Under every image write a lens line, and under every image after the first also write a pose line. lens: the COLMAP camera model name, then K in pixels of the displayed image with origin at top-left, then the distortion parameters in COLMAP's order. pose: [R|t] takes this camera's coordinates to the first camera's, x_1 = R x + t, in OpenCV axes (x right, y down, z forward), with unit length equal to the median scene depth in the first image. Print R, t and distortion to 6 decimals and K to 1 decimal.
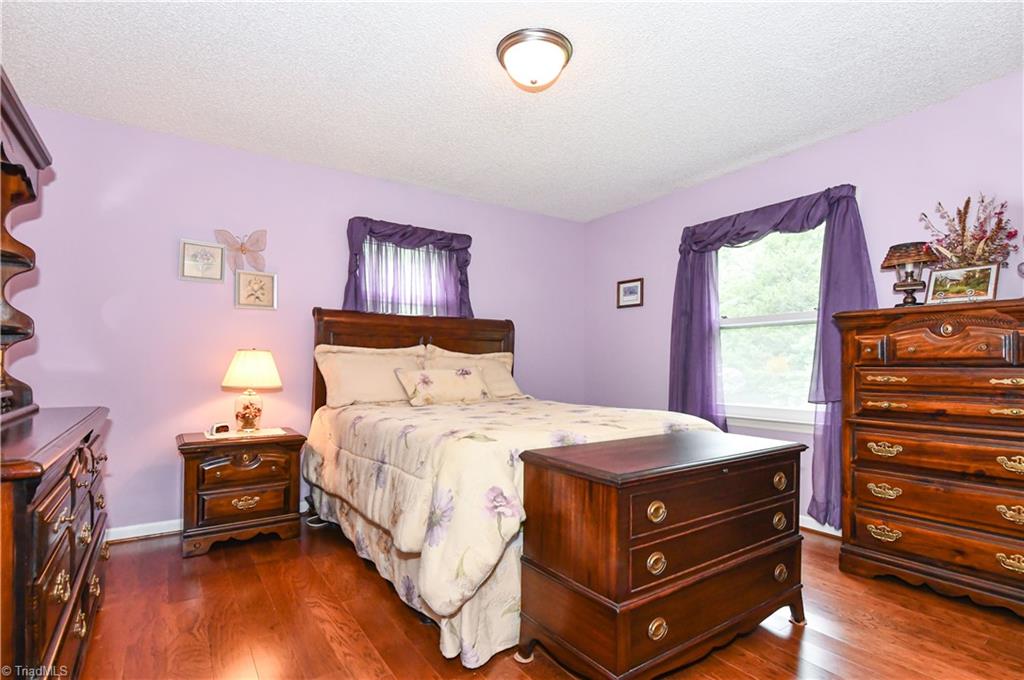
lens RADIAL K [[506.7, 0, 488.7], [0, 506.7, 359.1], [0, 0, 1]] dist [0.001854, -0.008368]
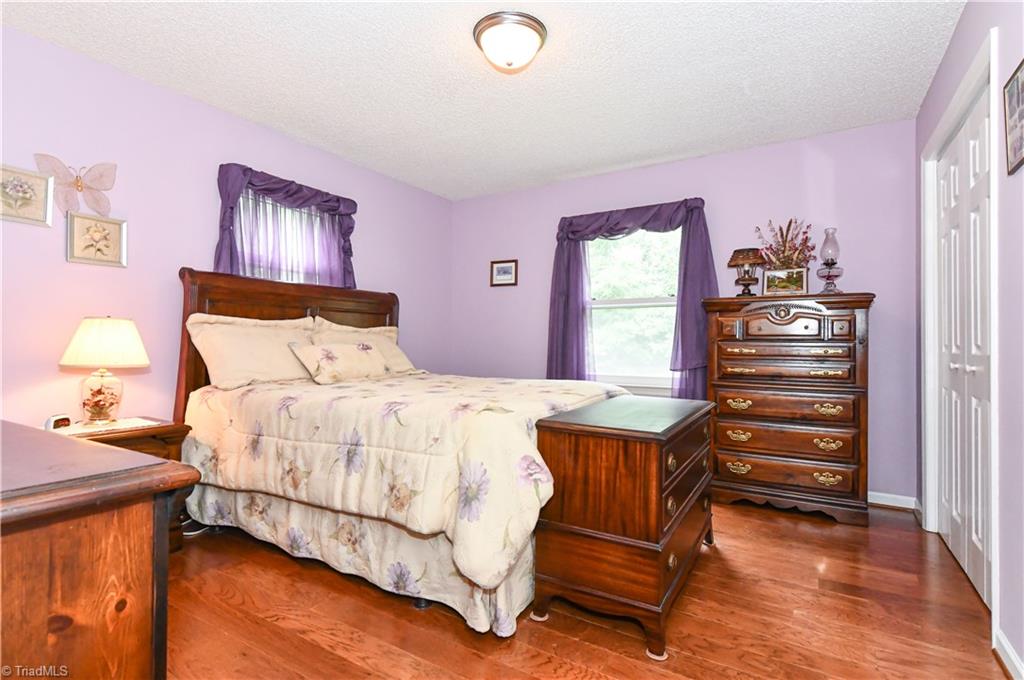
lens RADIAL K [[506.7, 0, 509.8], [0, 506.7, 338.2], [0, 0, 1]] dist [0.001854, -0.008368]
pose [[0.906894, 0.006021, 0.421316, -0.239992], [-0.007827, 0.999966, 0.002557, 0.006267], [-0.421287, -0.005617, 0.906910, 0.043859]]
